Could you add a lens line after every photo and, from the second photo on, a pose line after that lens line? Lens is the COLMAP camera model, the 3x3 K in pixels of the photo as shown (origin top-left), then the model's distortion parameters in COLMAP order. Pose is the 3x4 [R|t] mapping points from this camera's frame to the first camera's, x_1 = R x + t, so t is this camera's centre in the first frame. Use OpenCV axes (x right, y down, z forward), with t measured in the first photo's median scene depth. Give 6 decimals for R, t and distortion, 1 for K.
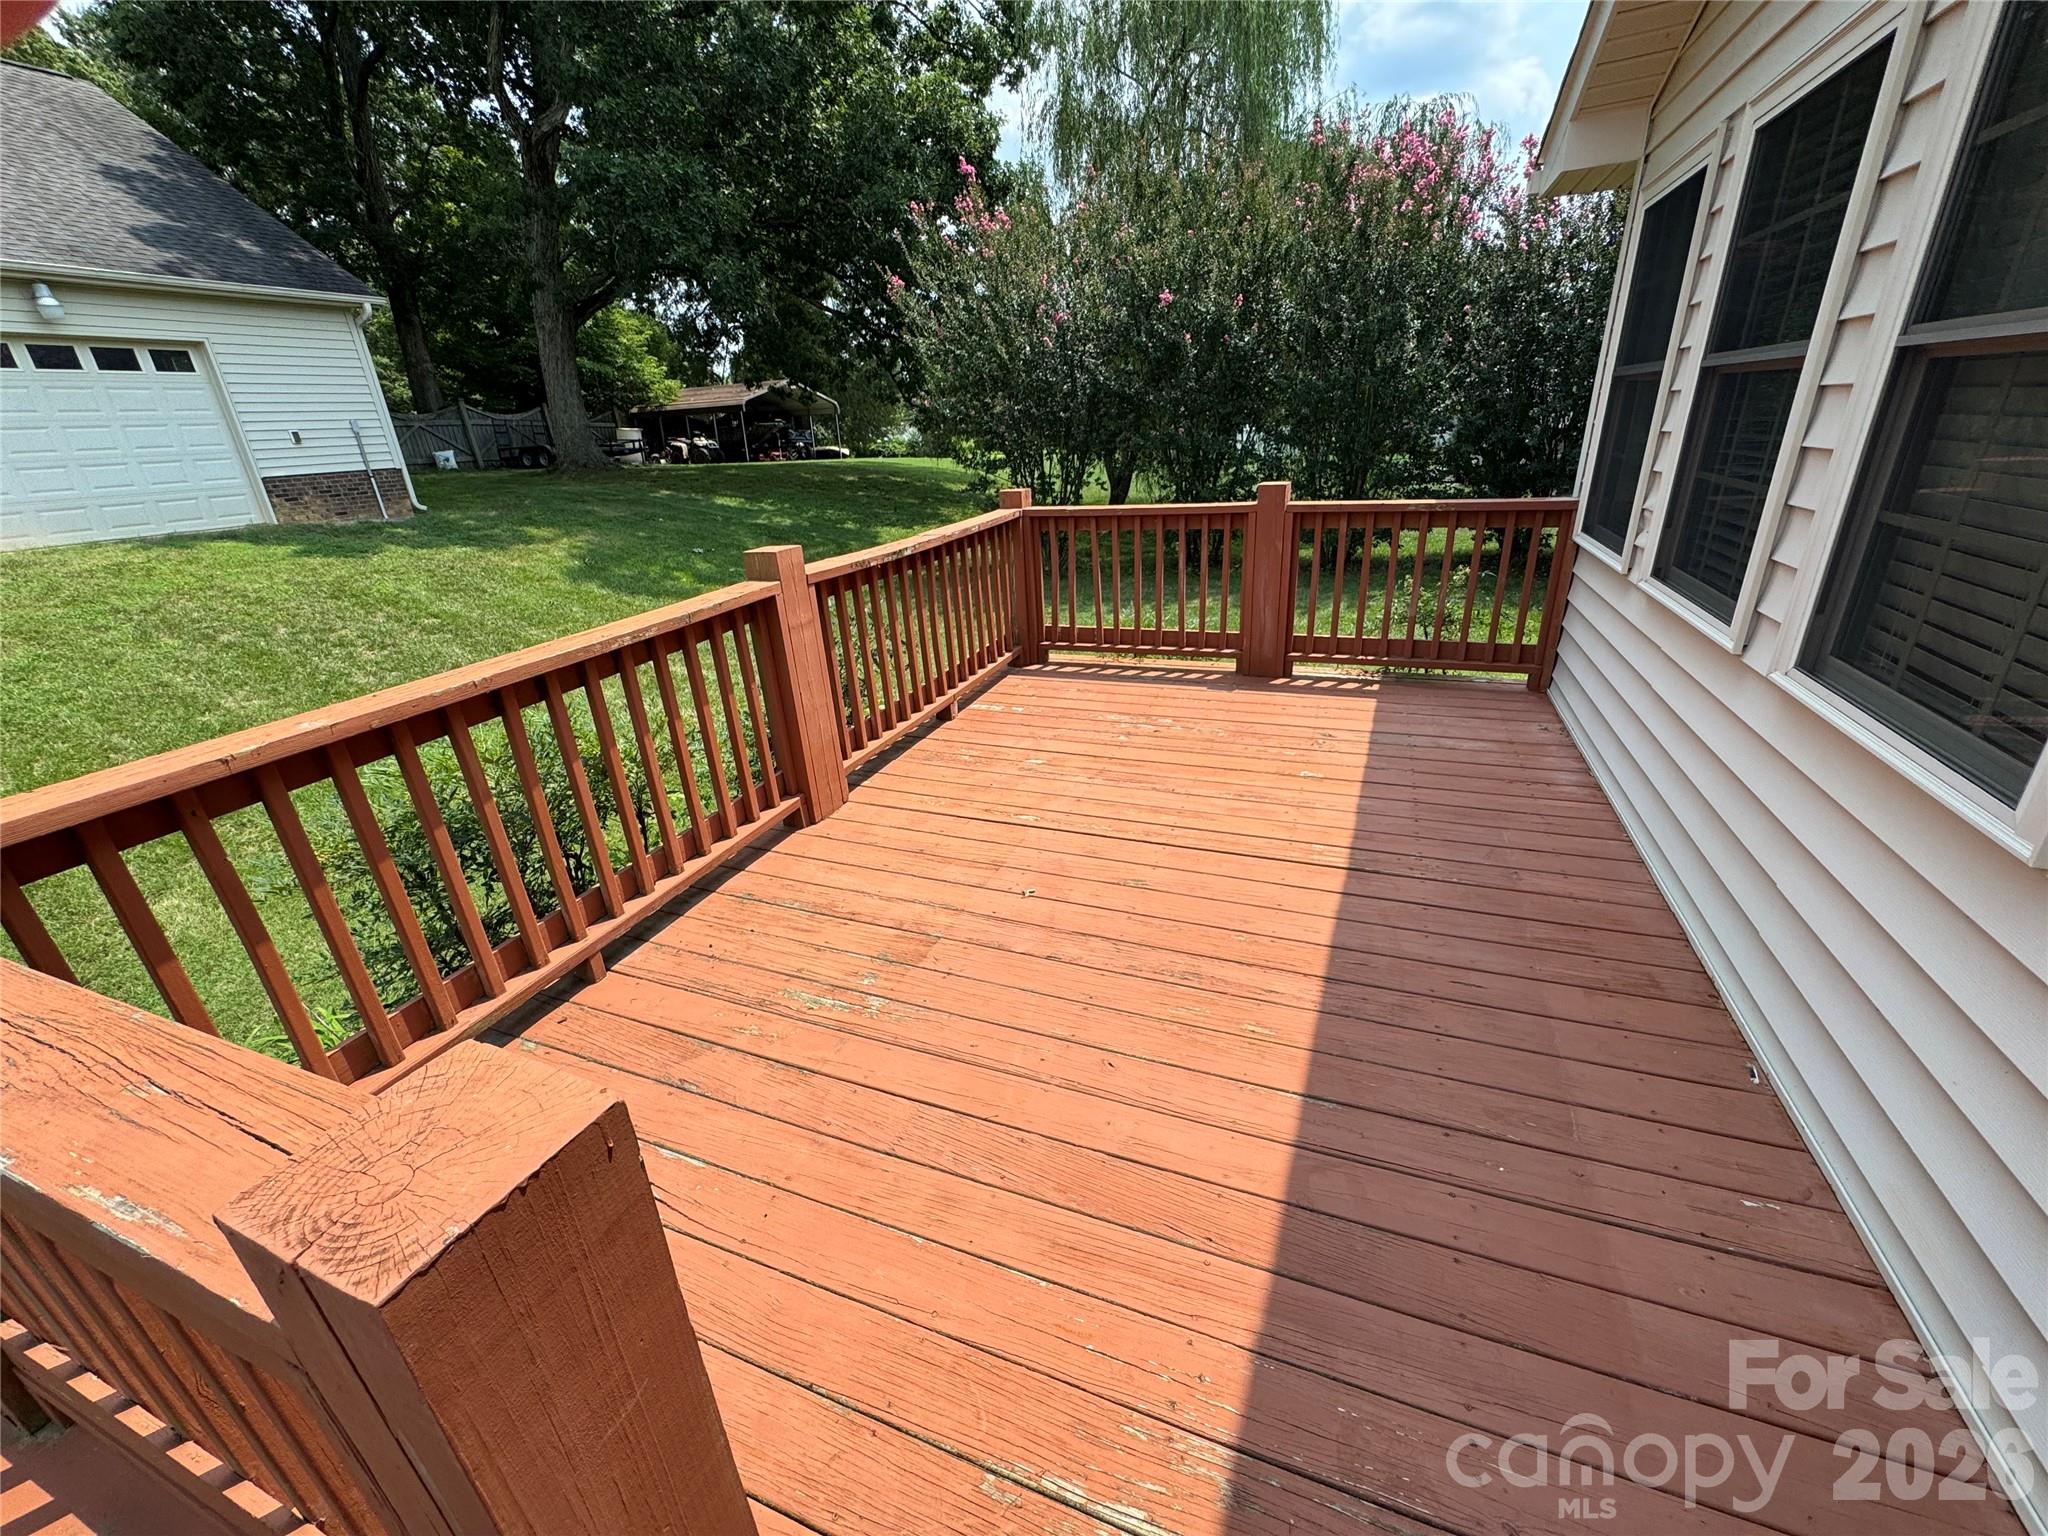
lens RADIAL K [[822.0, 0, 1029.7], [0, 822.0, 766.6], [0, 0, 1]] dist [-0.003611, 0.000042]
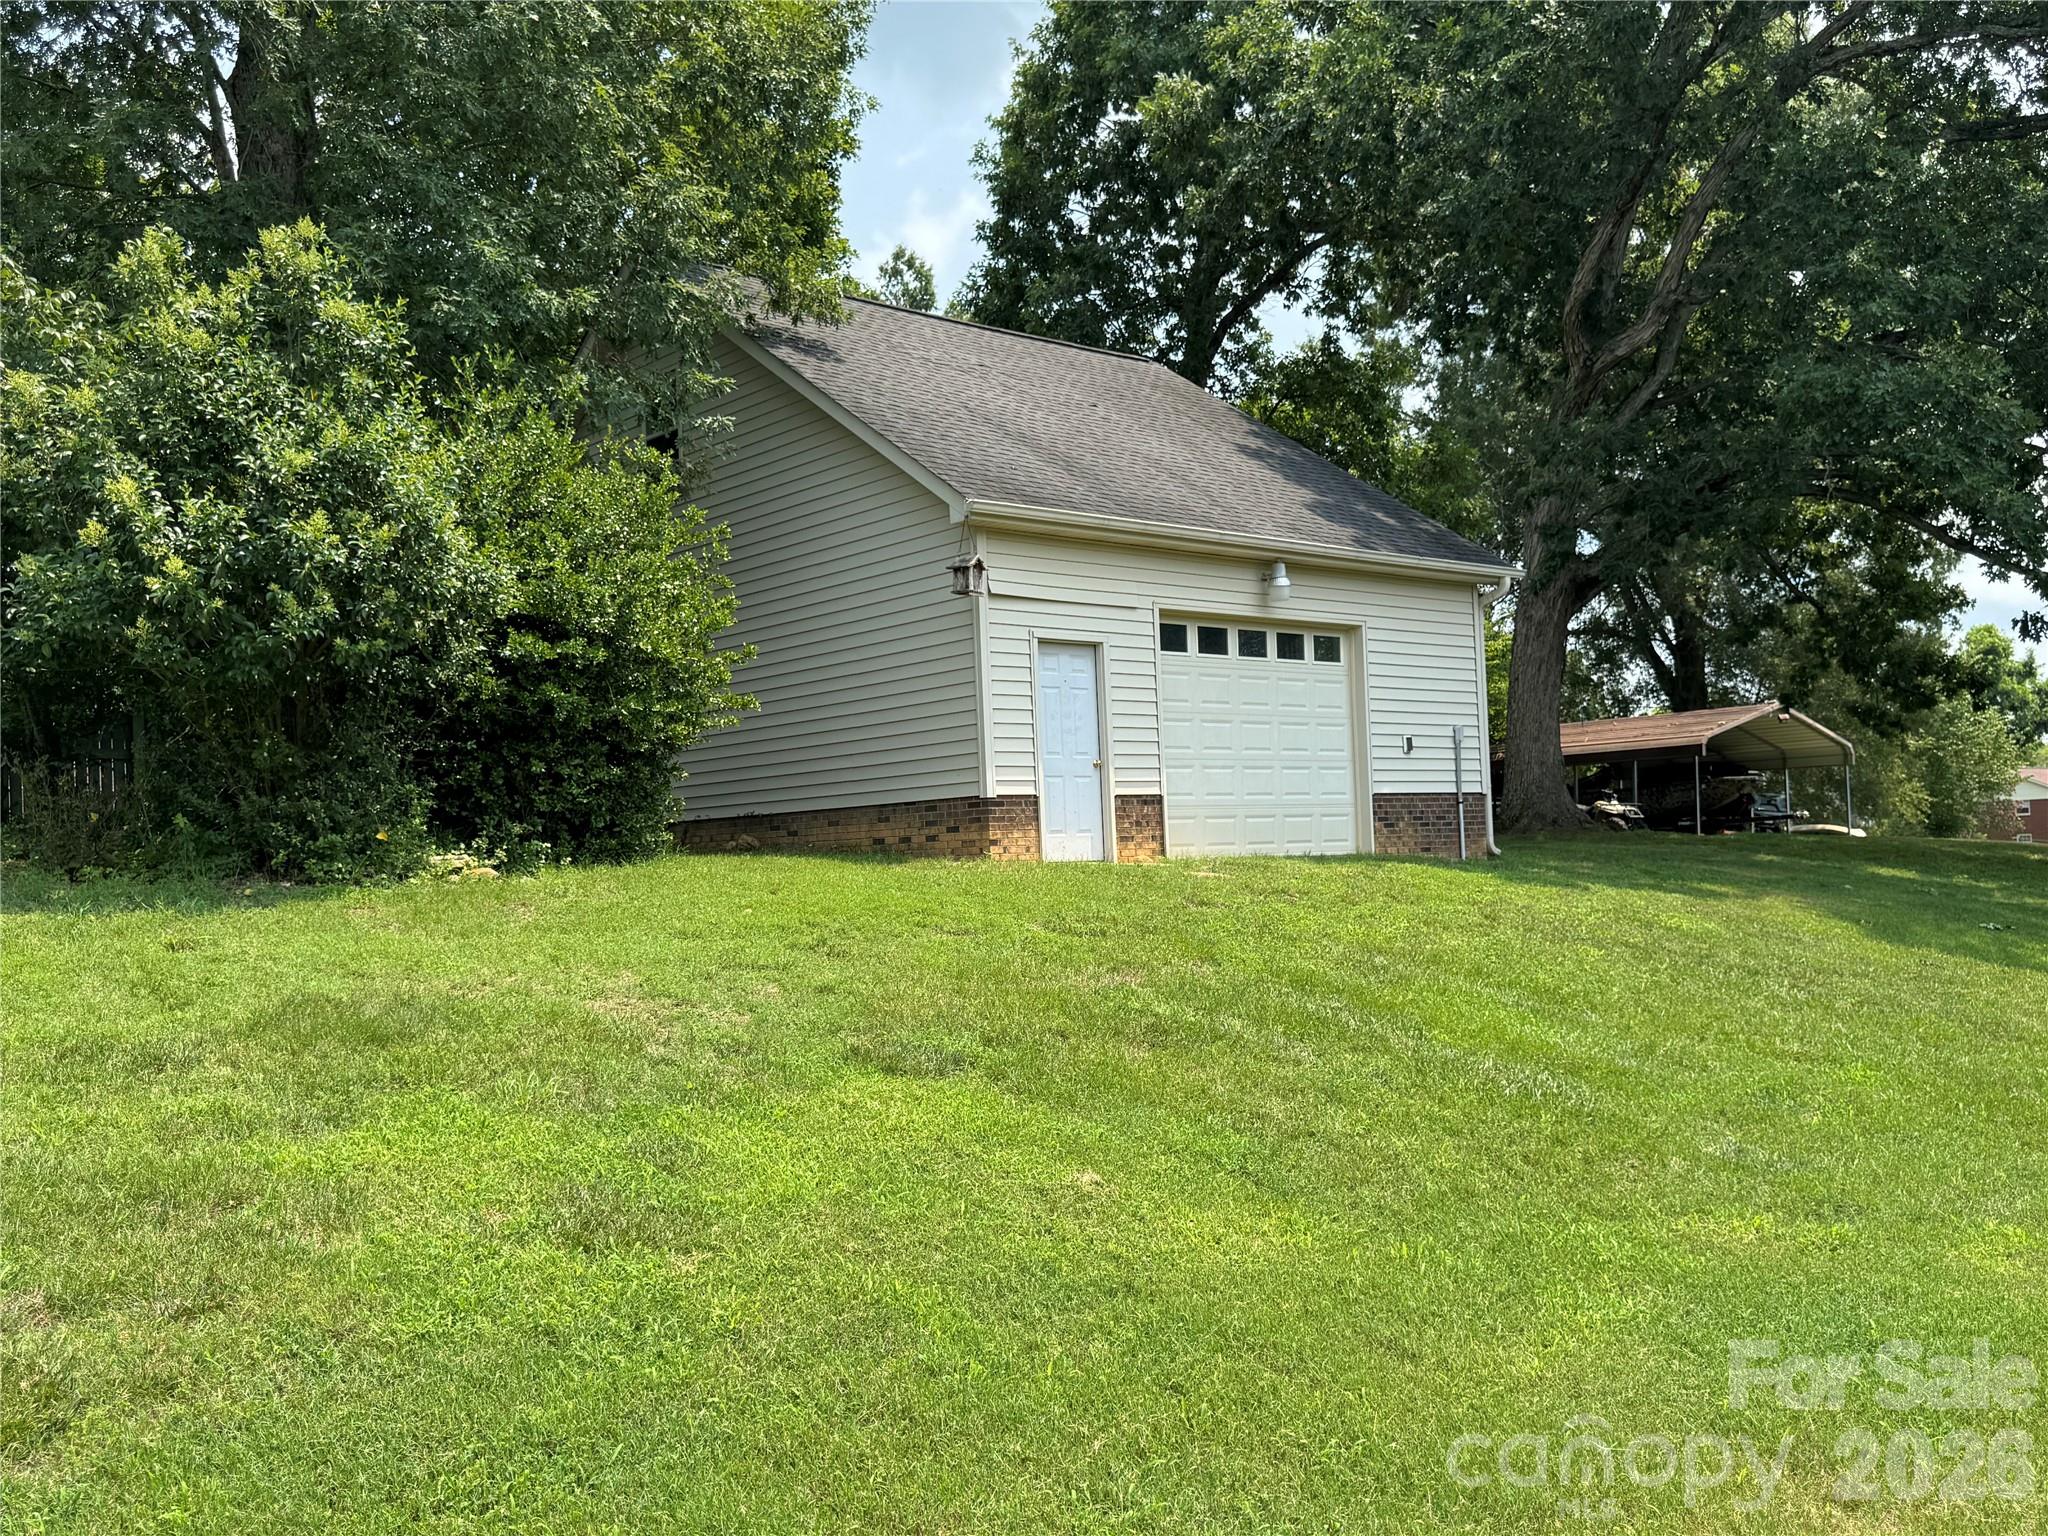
lens RADIAL K [[1827.0, 0, 1017.5], [0, 1827.0, 775.4], [0, 0, 1]] dist [0.078965, -0.002118]
pose [[0.881750, -0.002143, -0.471713, -0.452794], [-0.191183, 0.912555, -0.361515, 0.276630], [0.431238, 0.408949, 0.804235, -0.440802]]
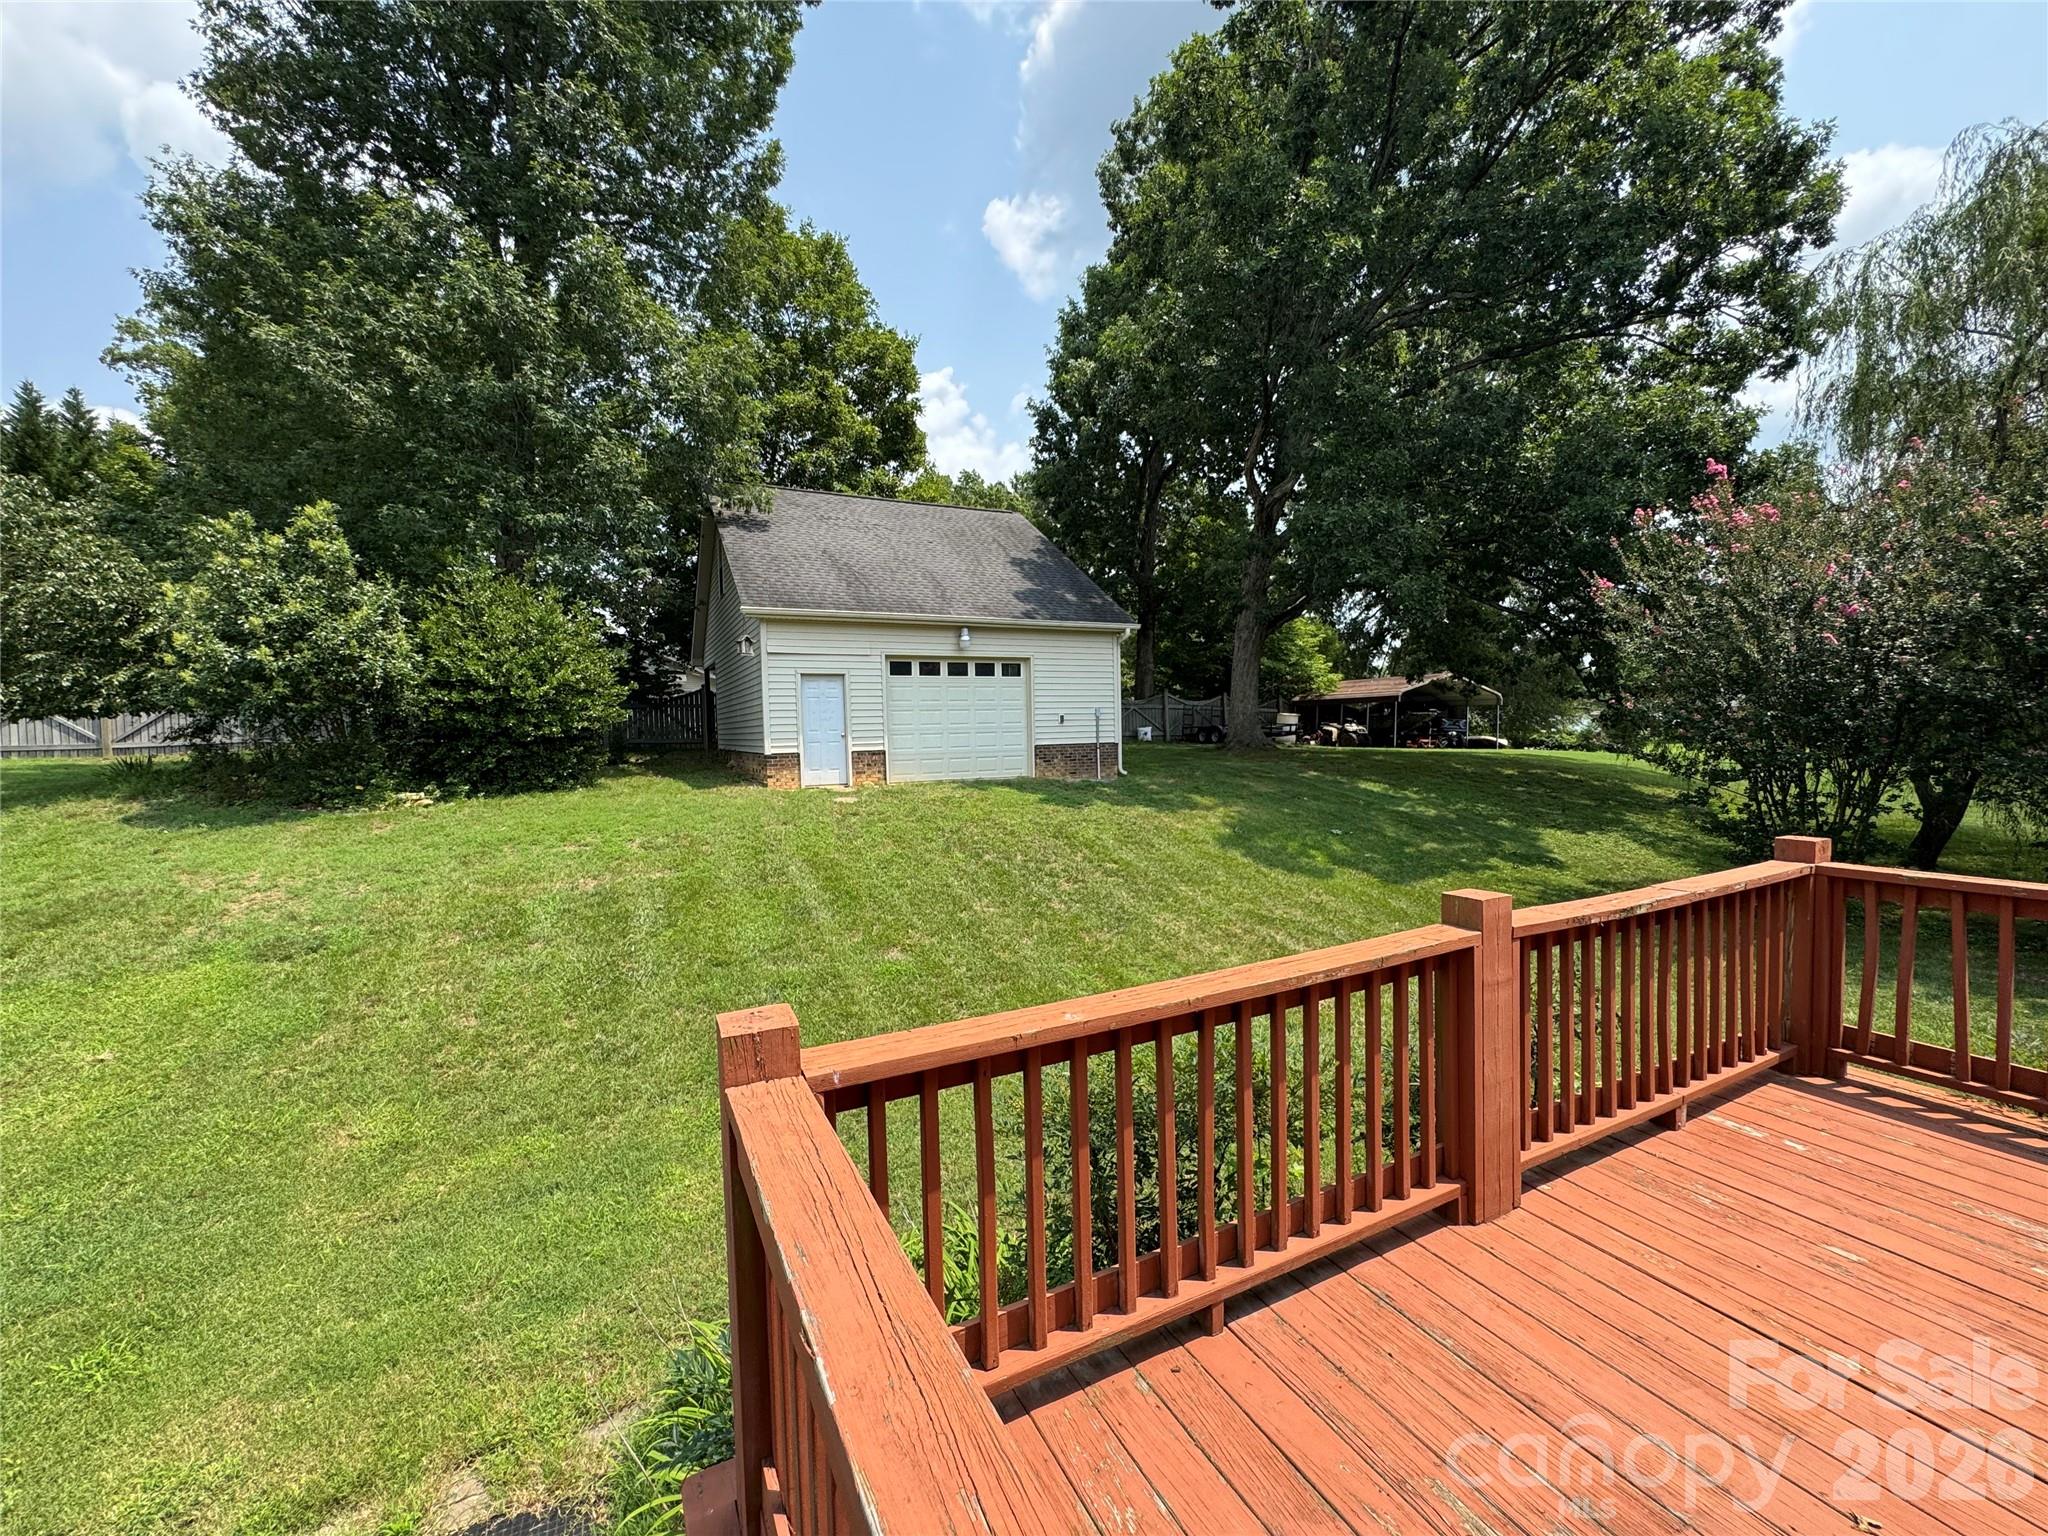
lens RADIAL K [[822.0, 0, 1023.6], [0, 822.0, 765.2], [0, 0, 1]] dist [-0.003611, 0.000042]
pose [[0.744869, 0.065659, -0.663973, -0.021819], [-0.274168, 0.937368, -0.214878, -0.015457], [0.608278, 0.342096, 0.716218, -0.001827]]
